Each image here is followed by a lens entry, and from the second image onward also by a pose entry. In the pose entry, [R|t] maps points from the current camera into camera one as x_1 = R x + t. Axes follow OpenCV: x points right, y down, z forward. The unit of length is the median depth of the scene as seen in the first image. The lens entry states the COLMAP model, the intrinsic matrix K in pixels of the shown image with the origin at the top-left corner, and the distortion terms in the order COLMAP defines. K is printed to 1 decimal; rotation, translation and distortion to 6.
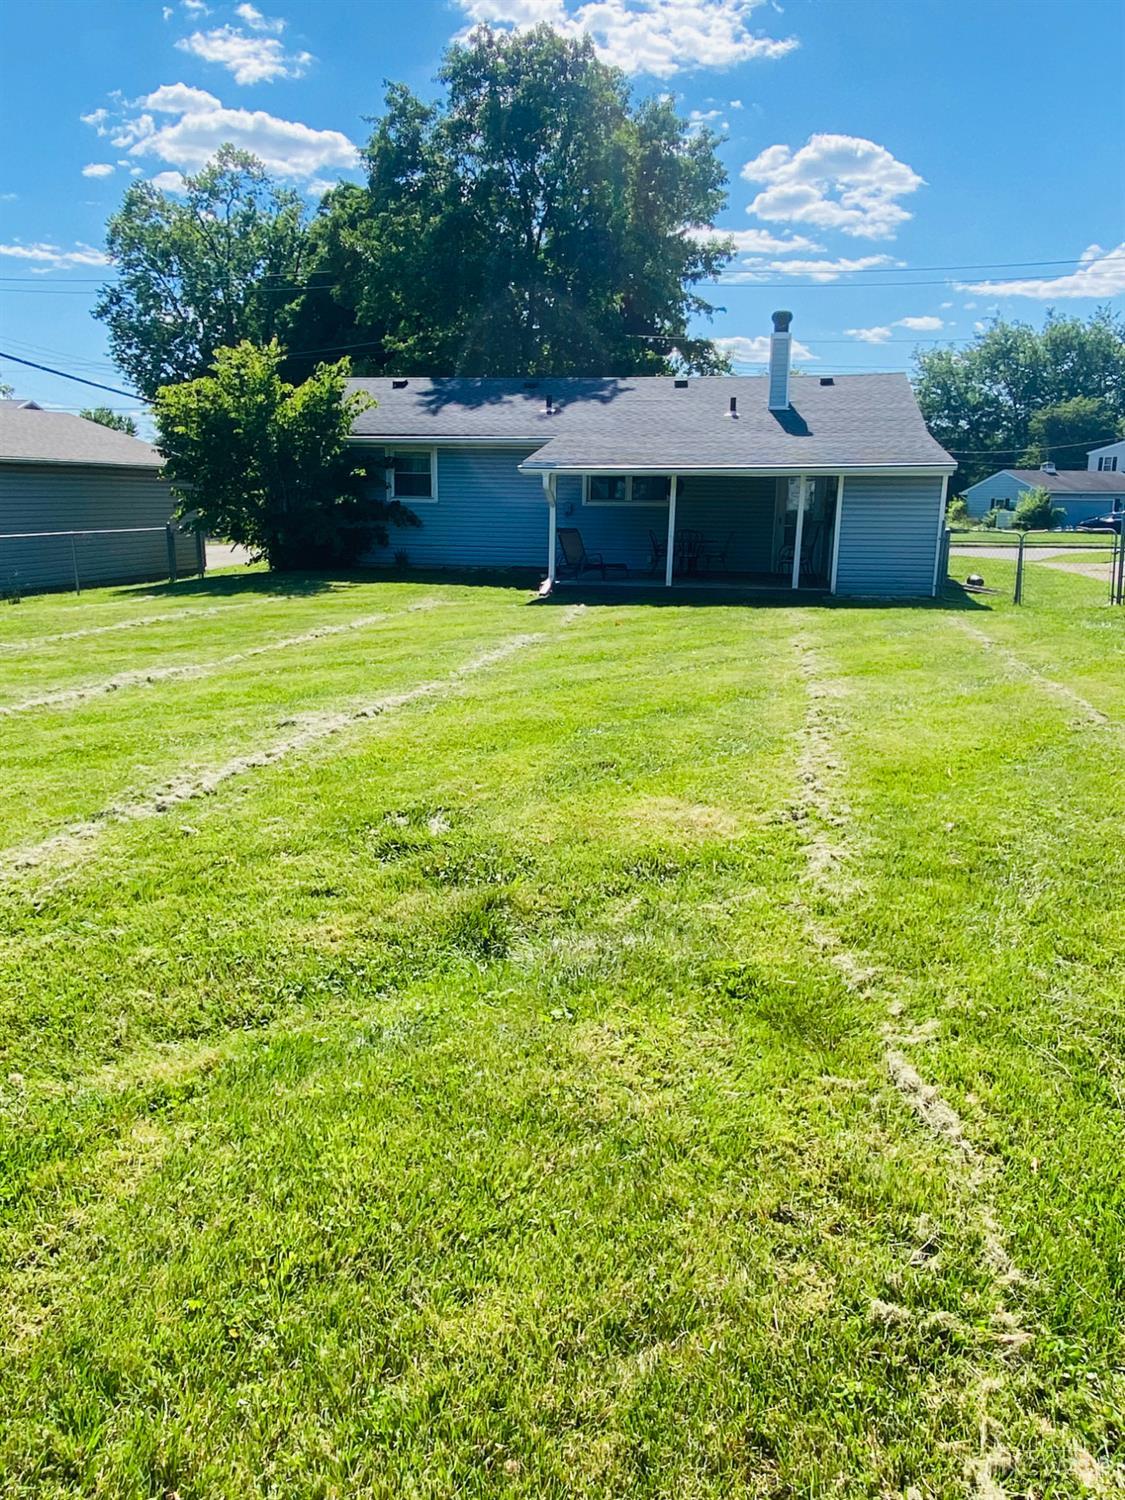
lens RADIAL K [[1091.0, 0, 555.4], [0, 1091.0, 753.6], [0, 0, 1]] dist [0.042156, -0.079985]
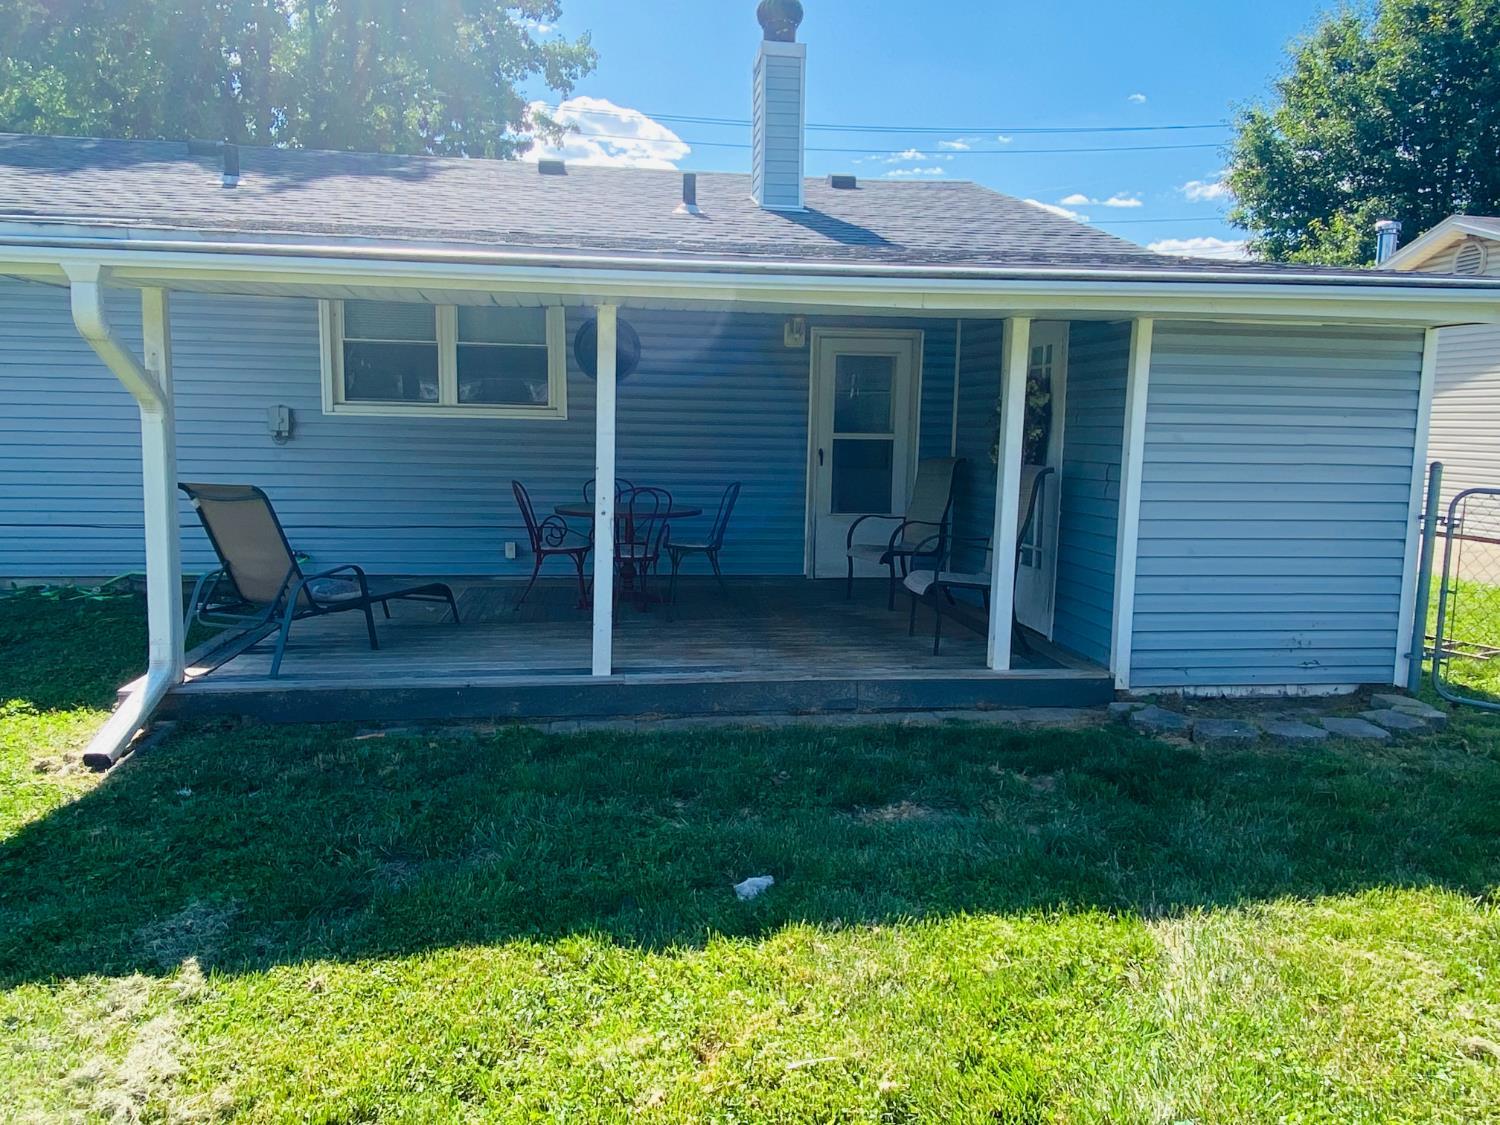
lens RADIAL K [[1075.6, 0, 750.0], [0, 1075.6, 562.5], [0, 0, 1]] dist [0.050818, 0.000124]
pose [[0.945261, -0.039049, 0.323971, 0.027071], [0.072113, 0.993265, -0.090686, -0.087167], [-0.318247, 0.109085, 0.941711, 0.398862]]
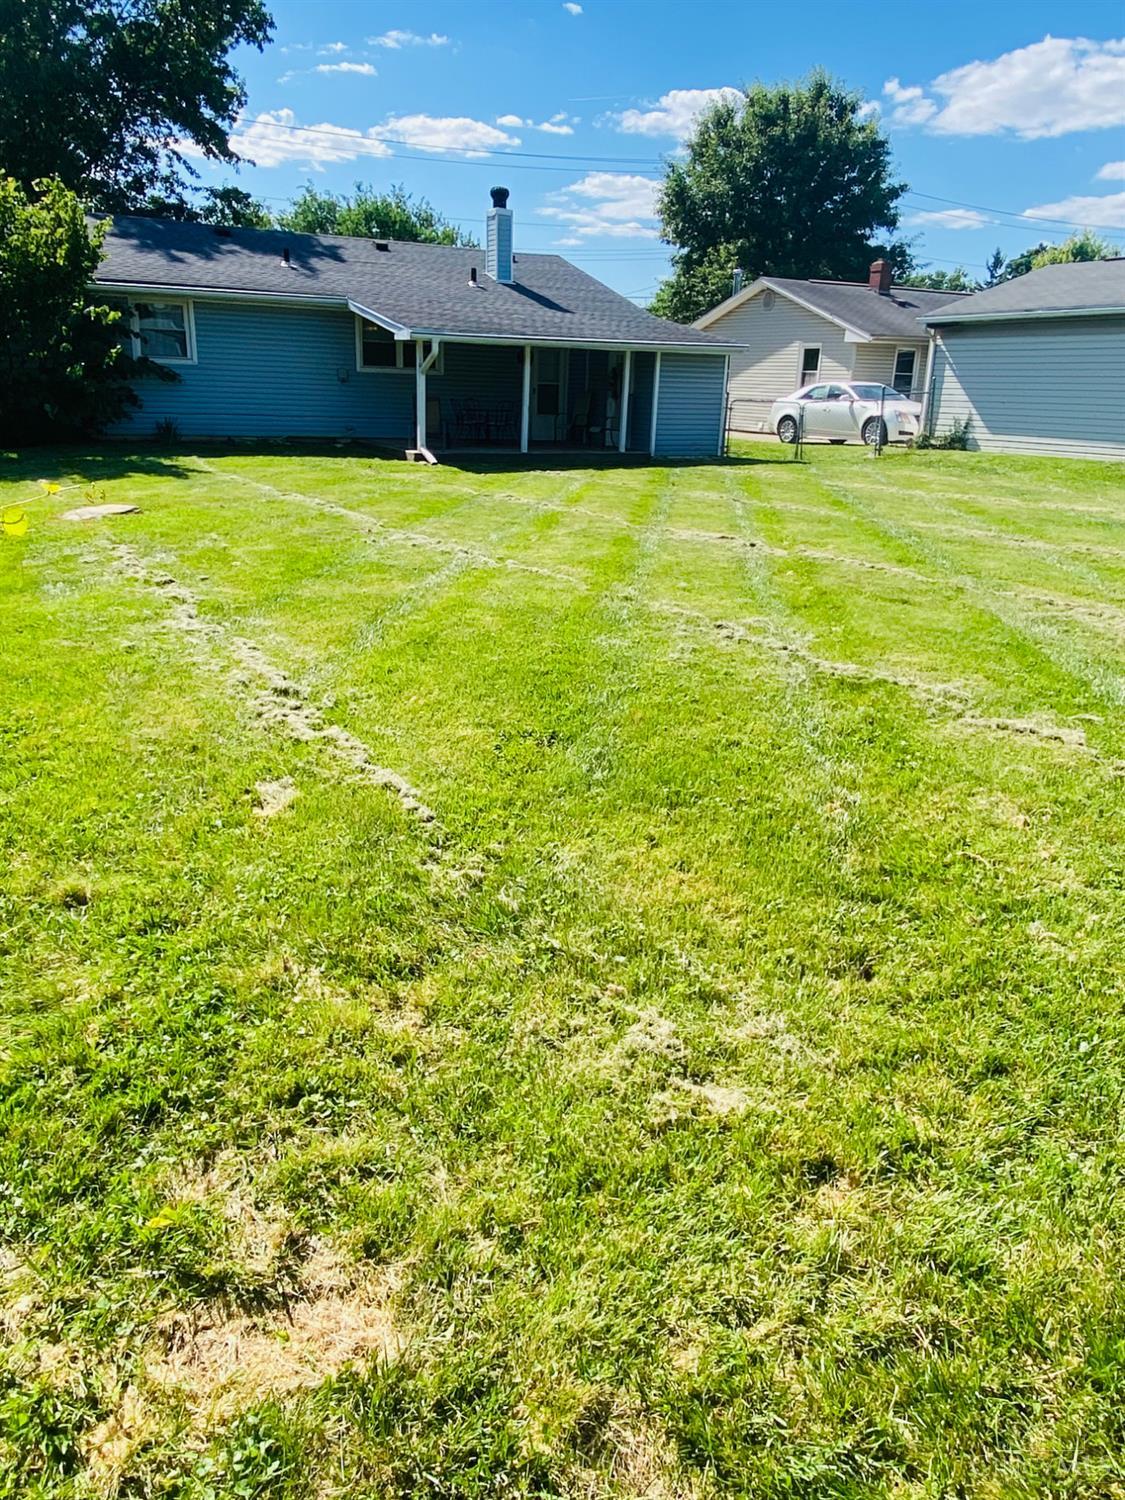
lens RADIAL K [[1091.0, 0, 555.4], [0, 1091.0, 753.6], [0, 0, 1]] dist [0.042156, -0.079985]
pose [[0.788612, -0.187579, 0.585580, -0.316242], [0.115724, 0.980592, 0.158266, -0.016032], [-0.603903, -0.057045, 0.795014, 0.056034]]
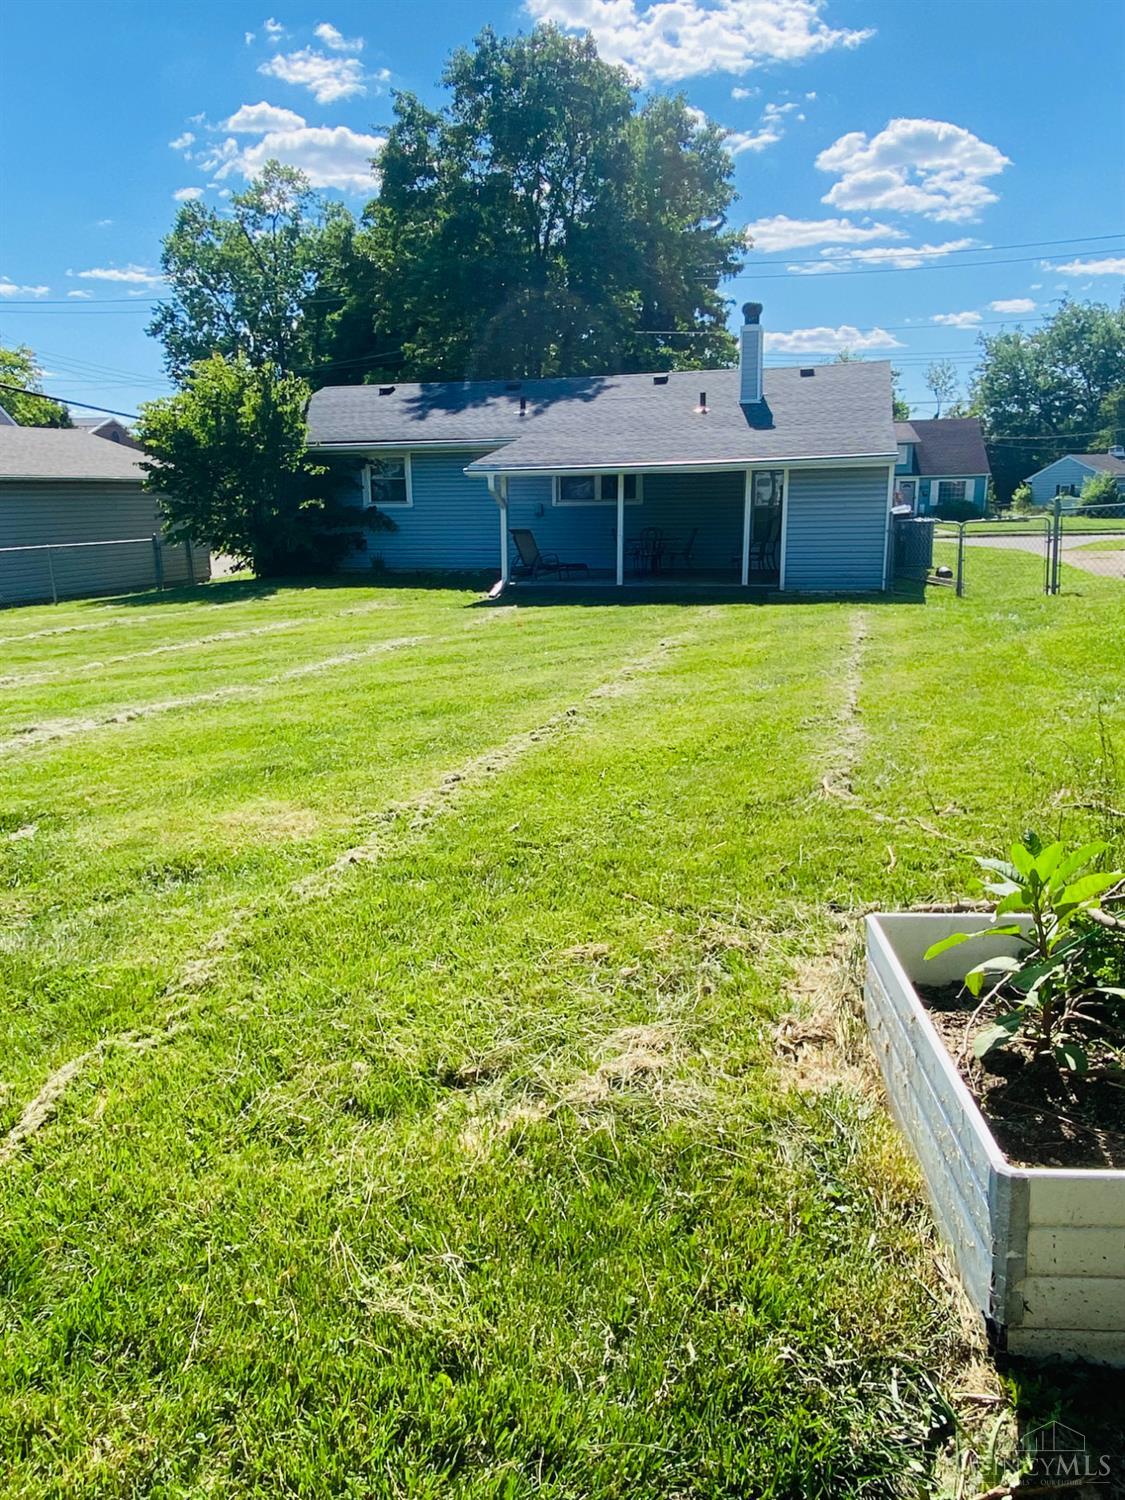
lens RADIAL K [[1084.9, 0, 562.5], [0, 1084.9, 750.0], [0, 0, 1]] dist [0.052927, -0.090167]
pose [[0.997017, -0.011007, -0.076391, 0.070887], [0.010854, 0.999938, -0.002428, -0.001199], [0.076413, 0.001591, 0.997075, 0.007447]]
